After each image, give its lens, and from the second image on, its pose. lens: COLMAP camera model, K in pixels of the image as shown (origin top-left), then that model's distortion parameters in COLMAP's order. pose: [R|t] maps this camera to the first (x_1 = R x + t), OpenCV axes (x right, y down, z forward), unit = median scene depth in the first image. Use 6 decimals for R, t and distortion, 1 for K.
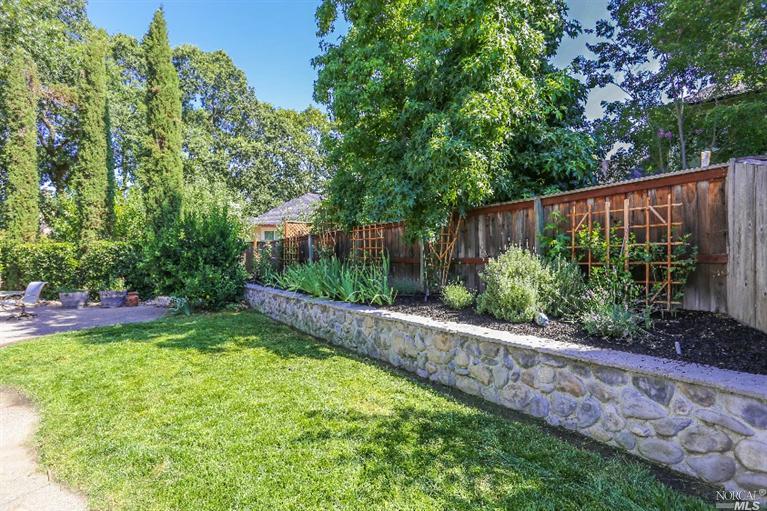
lens RADIAL K [[372.5, 0, 383.5], [0, 372.5, 255.5], [0, 0, 1]] dist [-0.071353, 0.026004]
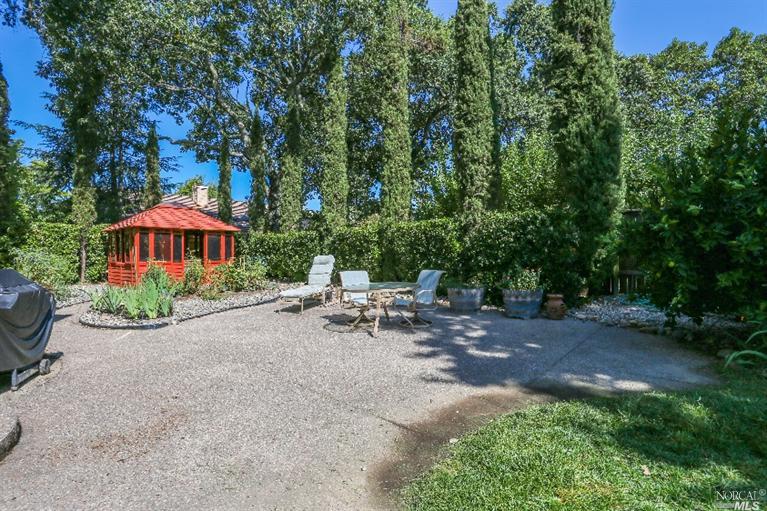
lens RADIAL K [[372.5, 0, 383.5], [0, 372.5, 255.5], [0, 0, 1]] dist [-0.071353, 0.026004]
pose [[0.729416, 0.008509, -0.684018, -0.458804], [-0.006313, 0.999964, 0.005707, 0.035497], [0.684041, 0.000155, 0.729443, 0.362149]]
